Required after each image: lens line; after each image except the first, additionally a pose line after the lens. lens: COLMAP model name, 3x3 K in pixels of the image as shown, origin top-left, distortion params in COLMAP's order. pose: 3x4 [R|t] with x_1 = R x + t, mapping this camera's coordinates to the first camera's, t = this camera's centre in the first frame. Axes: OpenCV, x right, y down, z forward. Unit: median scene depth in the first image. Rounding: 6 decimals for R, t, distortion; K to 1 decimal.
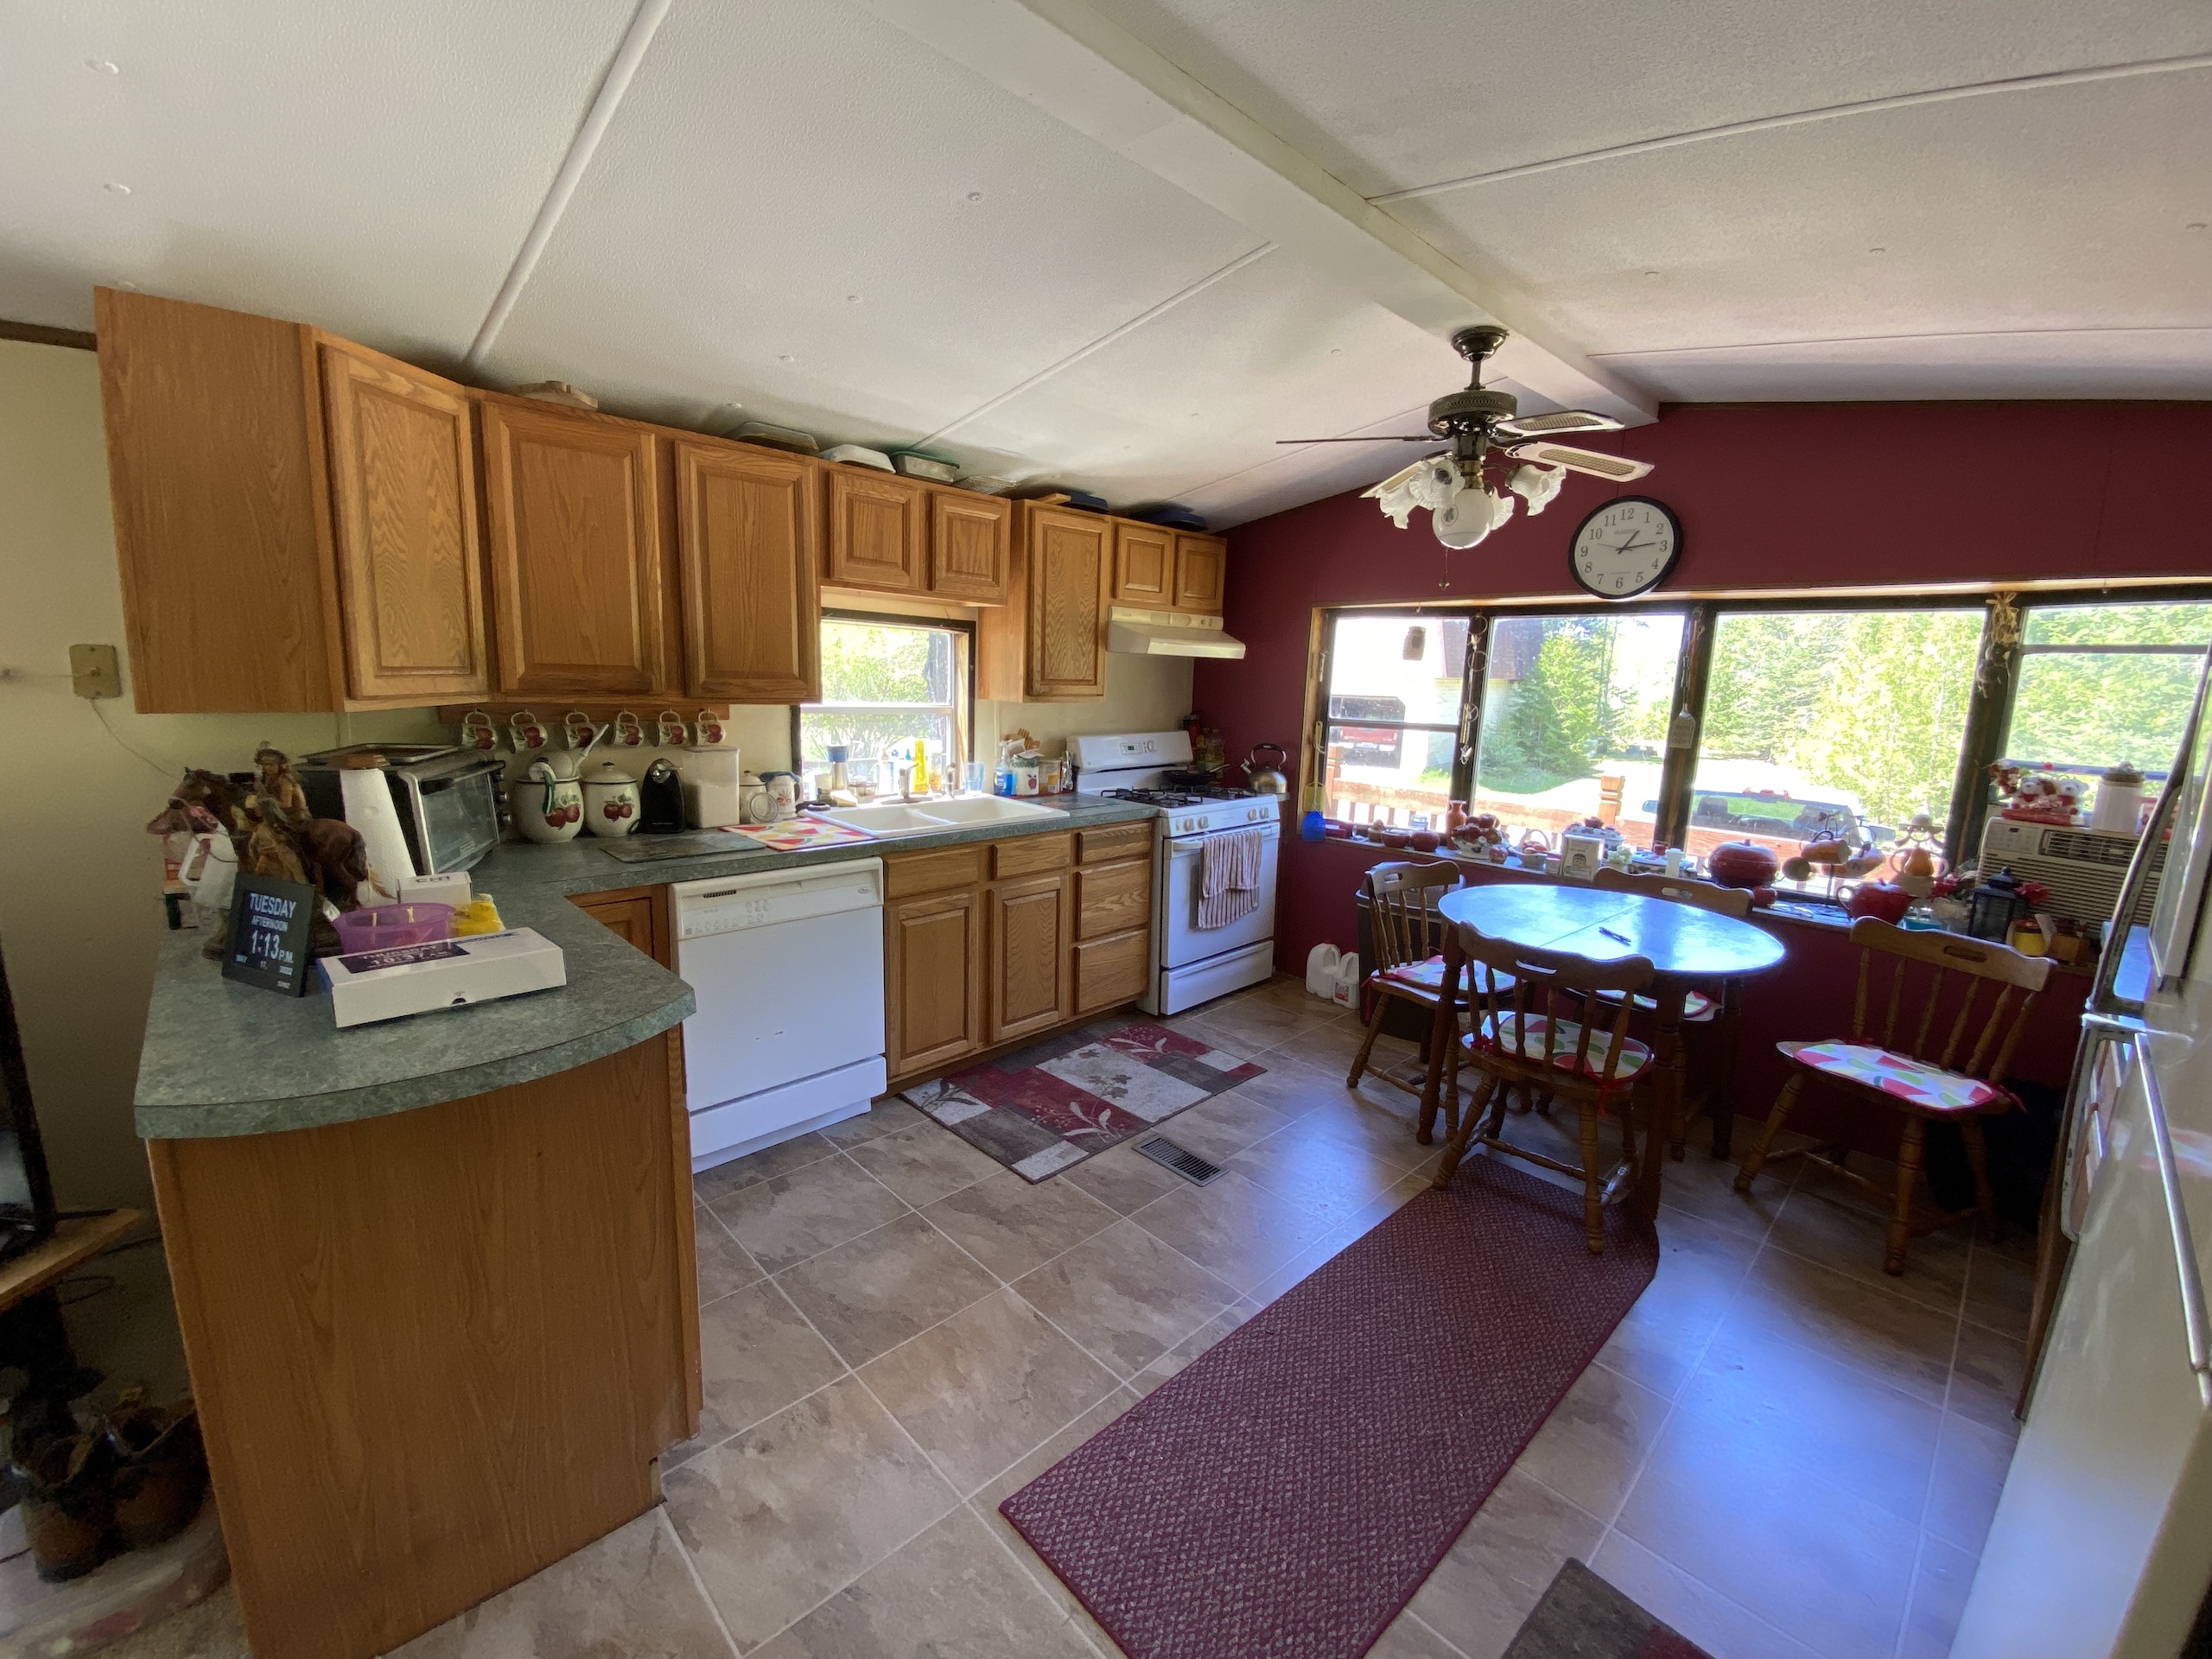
lens RADIAL K [[937.5, 0, 1106.0], [0, 937.5, 829.5], [0, 0, 1]] dist [-0.000394, -0.000121]
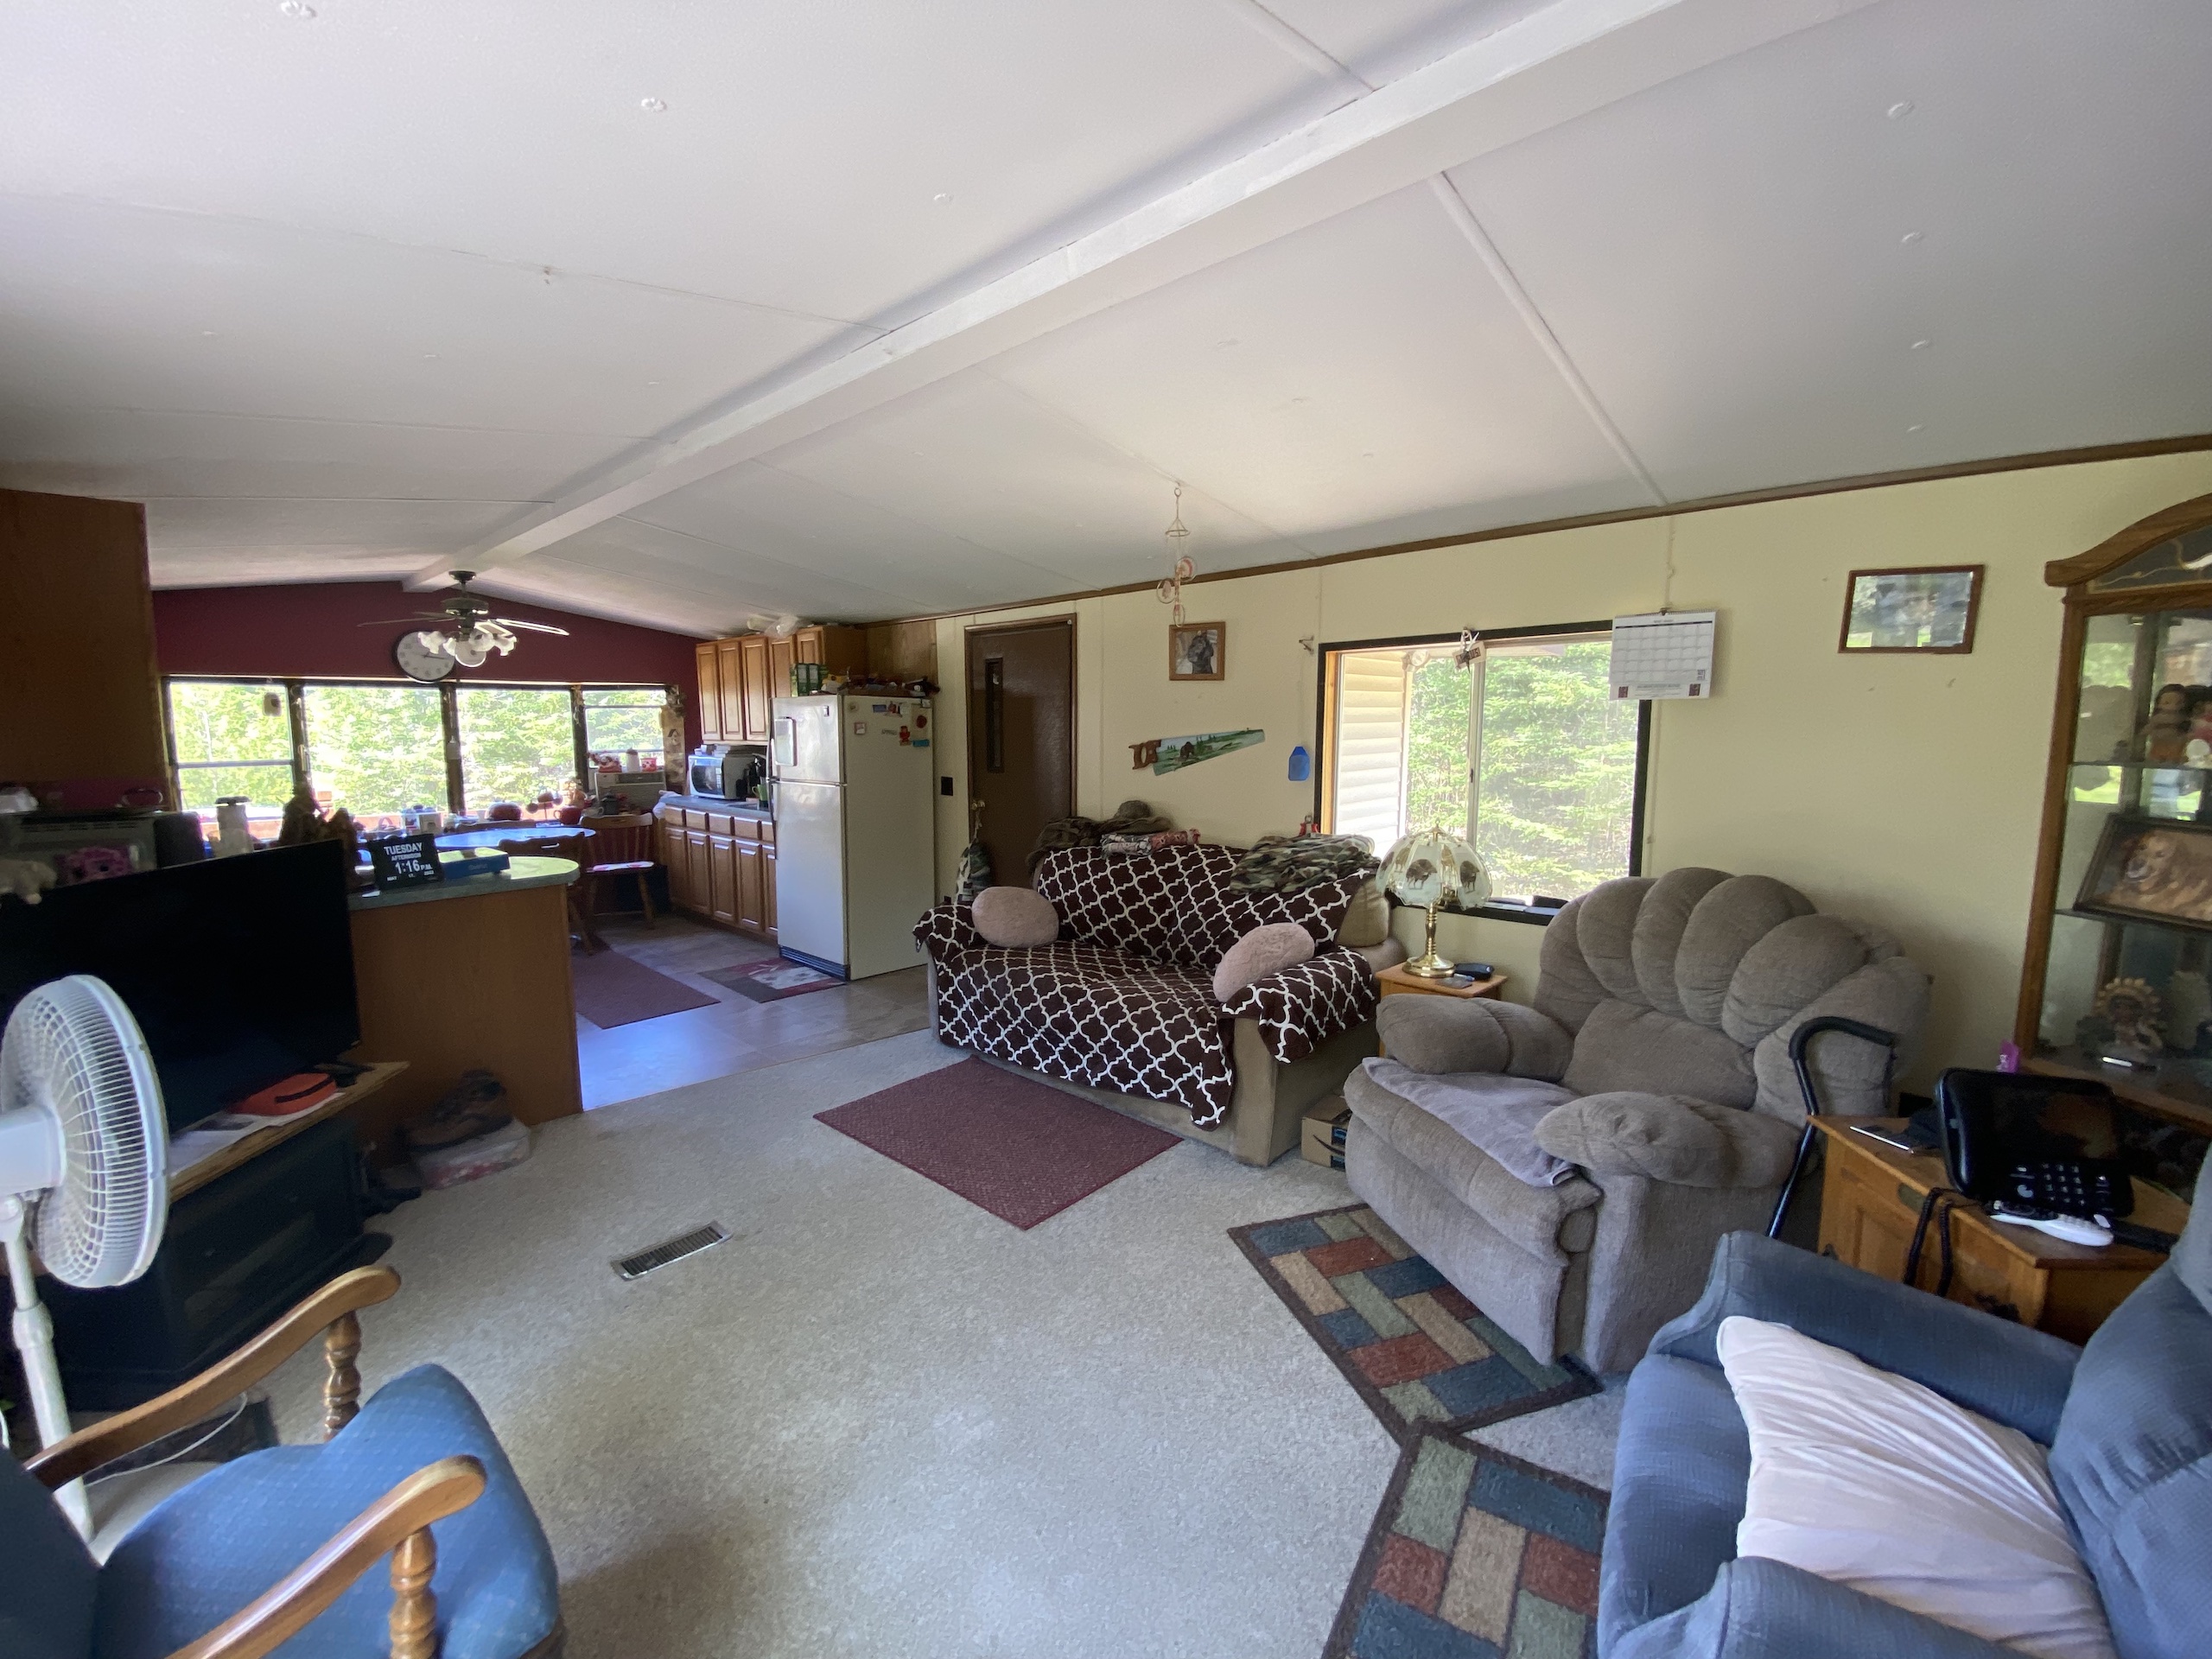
lens RADIAL K [[904.2, 0, 1106.0], [0, 904.2, 829.5], [0, 0, 1]] dist [-0.000016, 0.000008]
pose [[-0.067258, -0.137030, 0.988281, -1.404577], [0.188137, 0.971013, 0.147440, 0.030696], [-0.979837, 0.195849, -0.039528, -0.202508]]
